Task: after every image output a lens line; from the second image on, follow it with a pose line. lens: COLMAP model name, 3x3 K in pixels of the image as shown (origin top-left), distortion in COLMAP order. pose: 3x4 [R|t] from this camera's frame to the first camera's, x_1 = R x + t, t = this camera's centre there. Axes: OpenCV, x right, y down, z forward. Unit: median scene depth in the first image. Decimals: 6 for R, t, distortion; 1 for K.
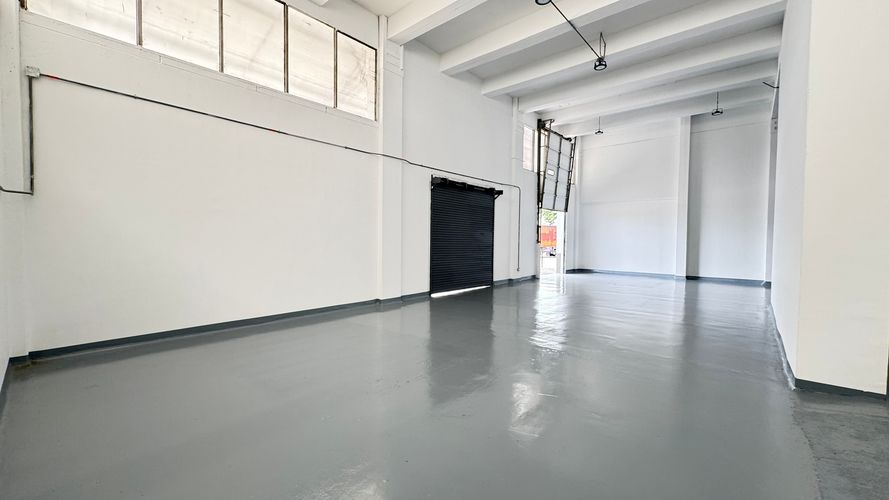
lens RADIAL K [[353.6, 0, 444.1], [0, 353.6, 250.2], [0, 0, 1]] dist [-0.003388, 0.000414]
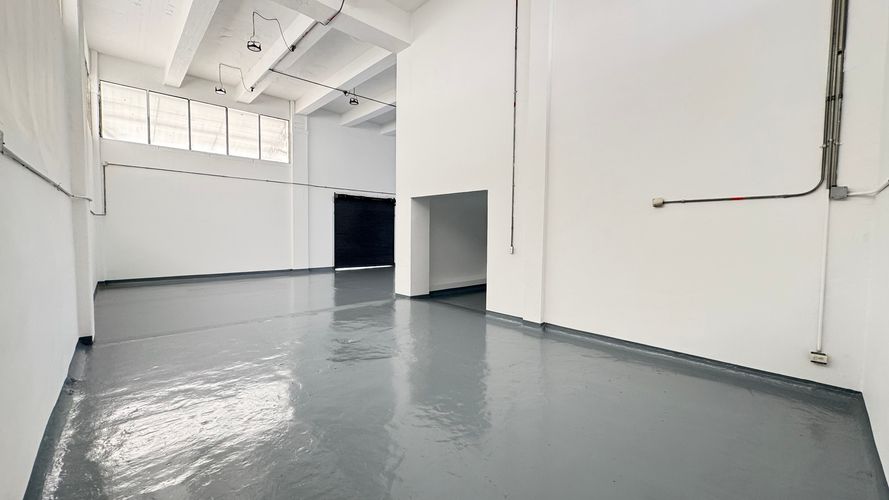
lens RADIAL K [[353.6, 0, 444.1], [0, 353.6, 250.2], [0, 0, 1]] dist [-0.003388, 0.000414]
pose [[0.994710, 0.006215, -0.102533, 0.582973], [-0.004409, 0.999831, 0.017826, 0.012165], [0.102627, -0.017280, 0.994570, -0.490777]]
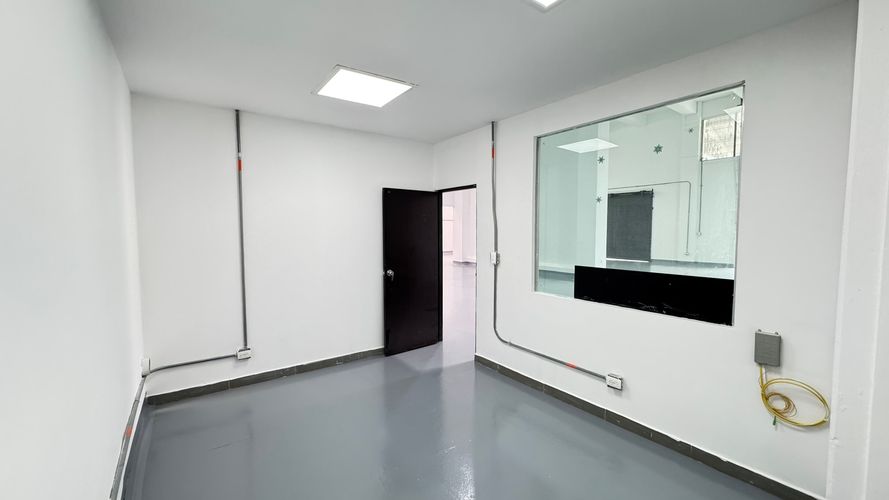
lens RADIAL K [[354.7, 0, 444.6], [0, 354.7, 250.2], [0, 0, 1]] dist [-0.001972, 0.000113]
pose [[-0.216623, 0.047222, -0.975113, 1.931818], [-0.036184, 0.997755, 0.056356, 0.009342], [0.975585, 0.047492, -0.214428, 0.626275]]
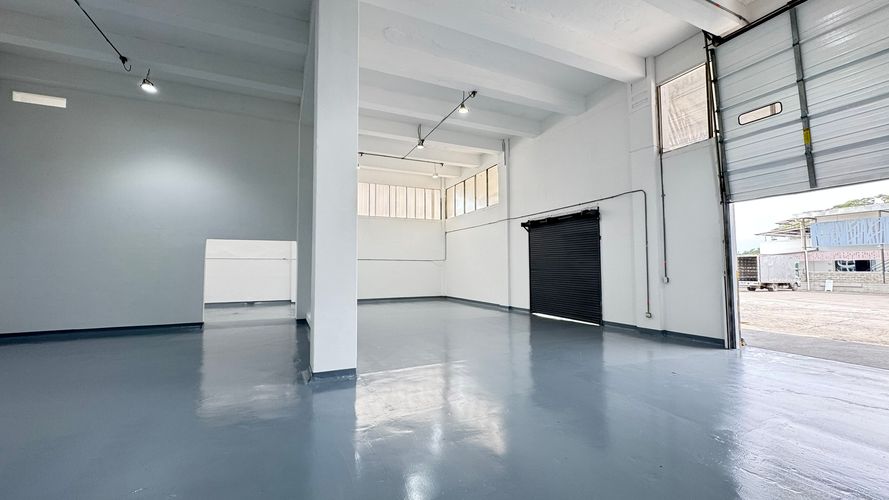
lens RADIAL K [[354.7, 0, 444.6], [0, 354.7, 250.2], [0, 0, 1]] dist [-0.001972, 0.000113]
pose [[-0.403992, -0.057939, -0.912926, 1.239988], [-0.030980, 0.998286, -0.049647, -0.025177], [0.914238, 0.008226, -0.405094, 1.192275]]
